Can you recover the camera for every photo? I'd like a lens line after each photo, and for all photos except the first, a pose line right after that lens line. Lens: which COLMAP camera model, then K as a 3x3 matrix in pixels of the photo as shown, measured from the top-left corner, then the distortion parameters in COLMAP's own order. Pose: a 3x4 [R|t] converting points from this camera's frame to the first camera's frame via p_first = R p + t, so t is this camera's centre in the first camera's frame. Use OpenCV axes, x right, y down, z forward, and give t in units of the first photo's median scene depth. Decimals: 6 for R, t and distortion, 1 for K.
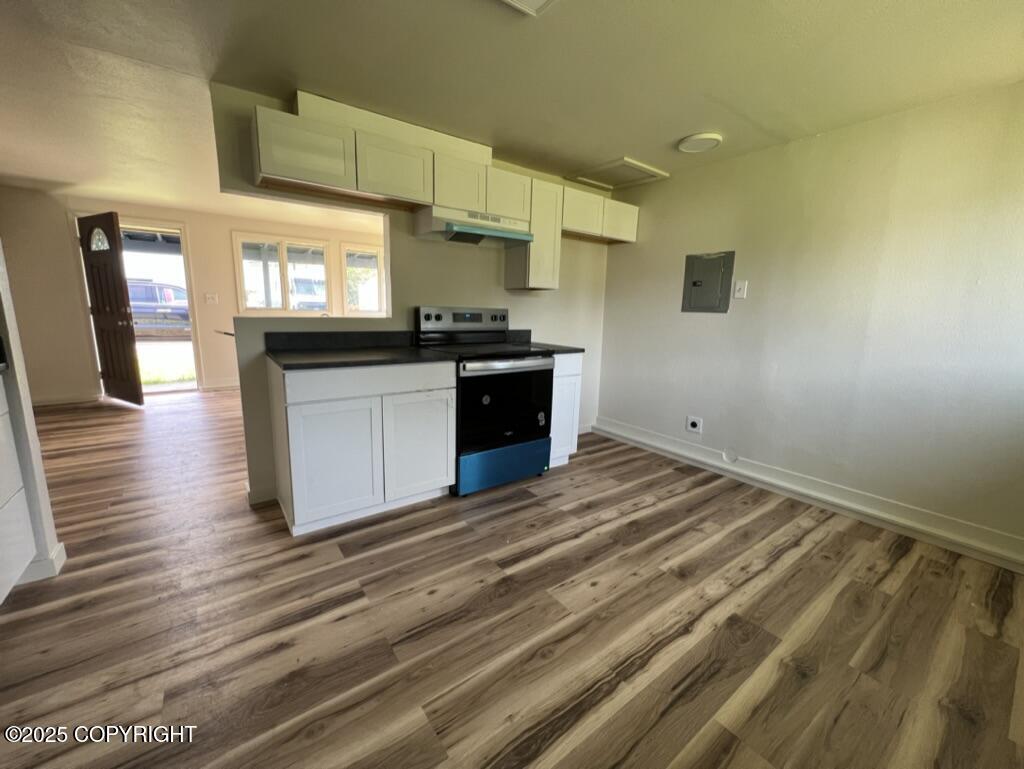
lens RADIAL K [[412.0, 0, 509.4], [0, 412.0, 382.3], [0, 0, 1]] dist [0.001381, 0.000340]
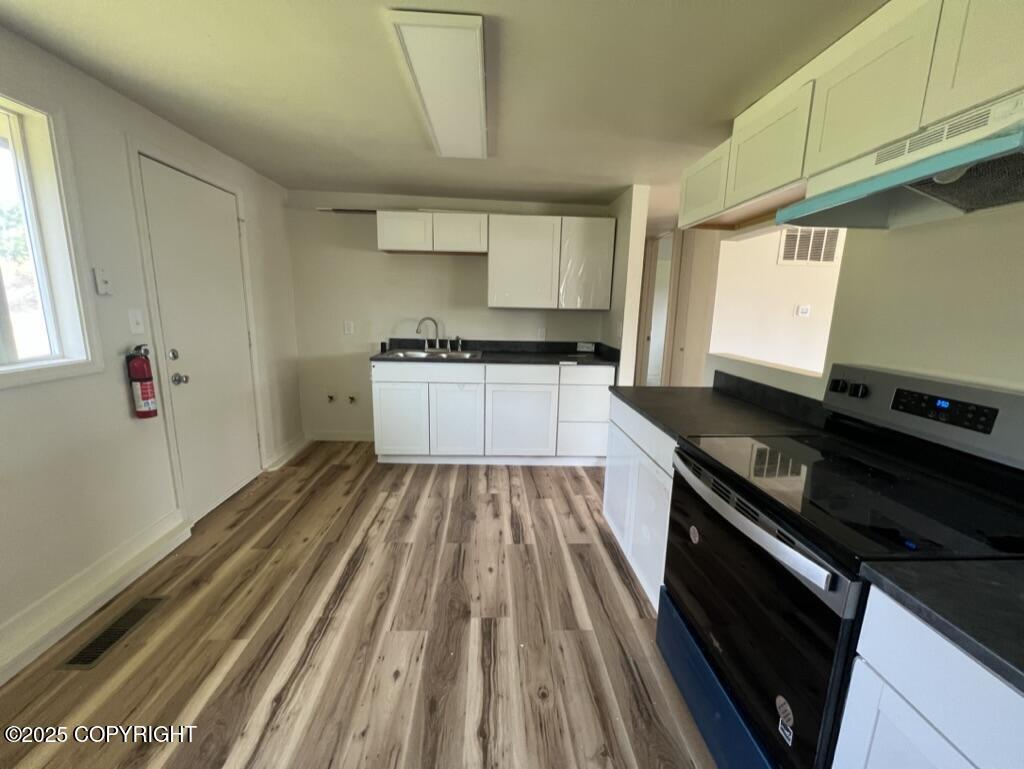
lens RADIAL K [[412.0, 0, 509.7], [0, 412.0, 383.0], [0, 0, 1]] dist [0.001381, 0.000340]
pose [[-0.554114, 0.120428, -0.823683, 0.774299], [-0.183711, 0.947392, 0.262102, -0.377026], [0.811916, 0.296555, -0.502840, 1.586077]]
